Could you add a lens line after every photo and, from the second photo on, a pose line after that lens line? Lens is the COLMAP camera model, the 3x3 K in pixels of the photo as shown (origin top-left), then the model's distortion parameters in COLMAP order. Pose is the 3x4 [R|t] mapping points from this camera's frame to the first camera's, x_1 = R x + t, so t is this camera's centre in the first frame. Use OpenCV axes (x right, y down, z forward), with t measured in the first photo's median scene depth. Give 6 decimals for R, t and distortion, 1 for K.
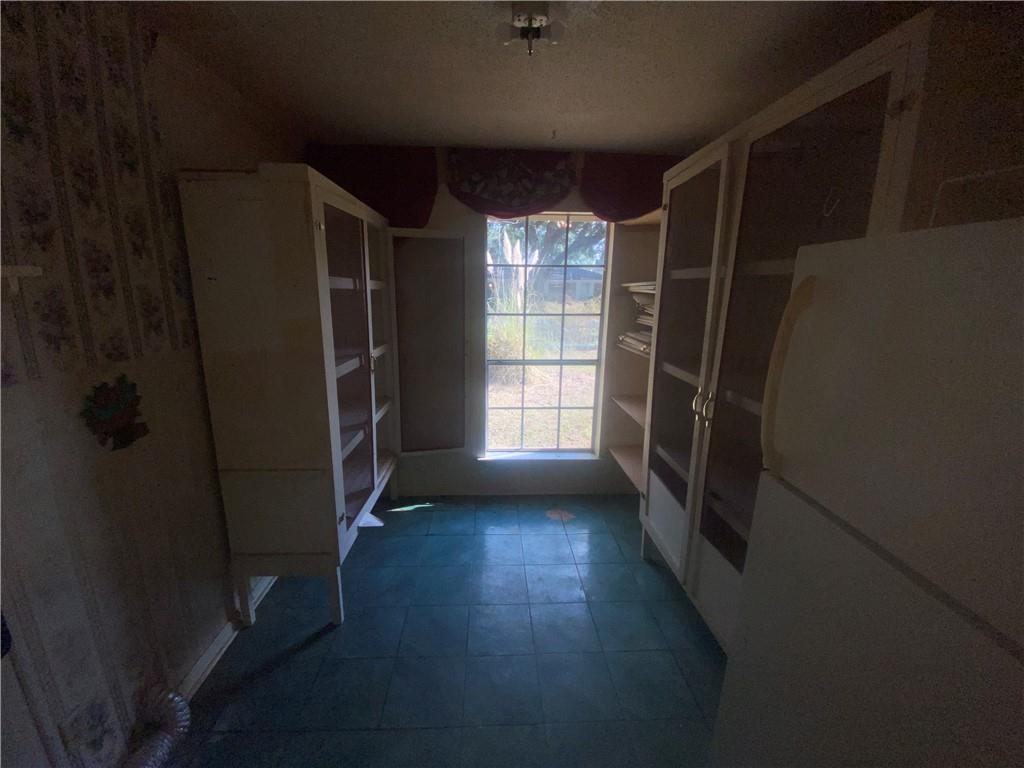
lens RADIAL K [[421.5, 0, 511.1], [0, 421.5, 382.5], [0, 0, 1]] dist [0.020097, 0.000082]
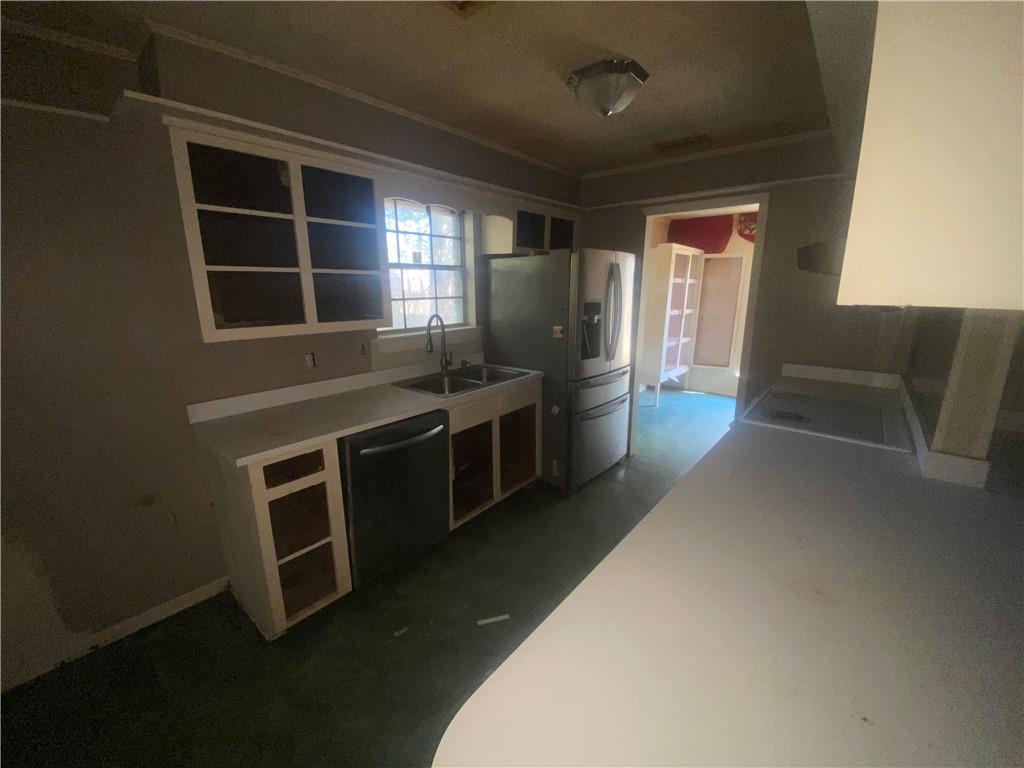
lens RADIAL K [[421.5, 0, 510.0], [0, 421.5, 385.6], [0, 0, 1]] dist [0.020097, 0.000082]
pose [[0.746573, 0.136174, -0.651219, 0.543736], [-0.136828, 0.989332, 0.050013, 0.368304], [0.651082, 0.051767, 0.757240, -1.425404]]
